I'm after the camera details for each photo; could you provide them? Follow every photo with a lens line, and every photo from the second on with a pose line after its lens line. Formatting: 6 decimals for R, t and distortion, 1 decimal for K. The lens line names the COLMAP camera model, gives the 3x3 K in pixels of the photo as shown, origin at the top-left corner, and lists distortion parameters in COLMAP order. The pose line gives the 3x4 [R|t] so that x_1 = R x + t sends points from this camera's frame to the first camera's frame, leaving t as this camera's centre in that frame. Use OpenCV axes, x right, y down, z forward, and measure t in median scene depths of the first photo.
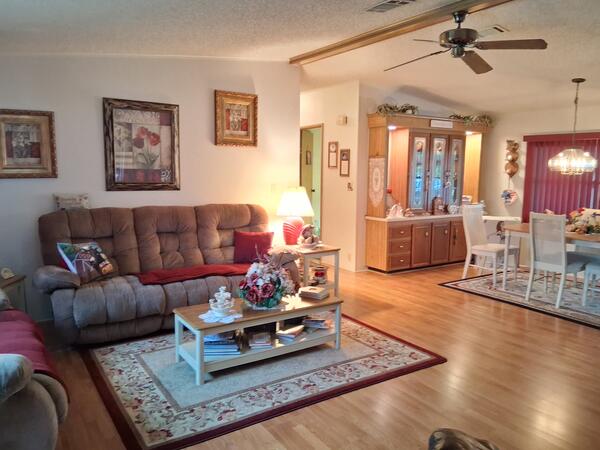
lens RADIAL K [[458.1, 0, 286.8], [0, 458.1, 226.0], [0, 0, 1]] dist [0.028928, -0.080633]
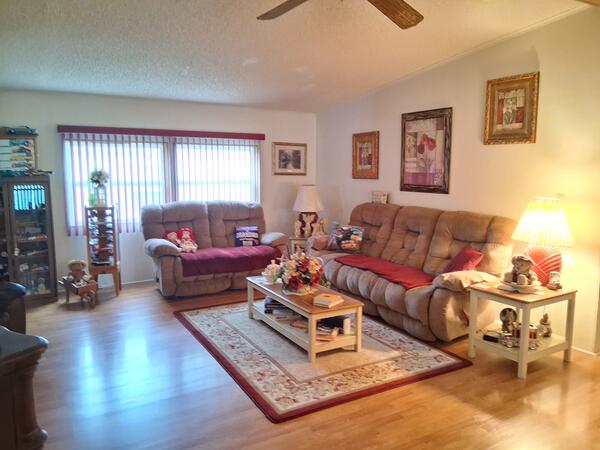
lens RADIAL K [[458.1, 0, 303.8], [0, 458.1, 223.3], [0, 0, 1]] dist [0.028928, -0.080633]
pose [[-0.058961, 0.102118, -0.993023, 0.706815], [-0.130700, 0.985401, 0.109094, -0.077335], [0.989667, 0.136221, -0.044754, 0.694800]]
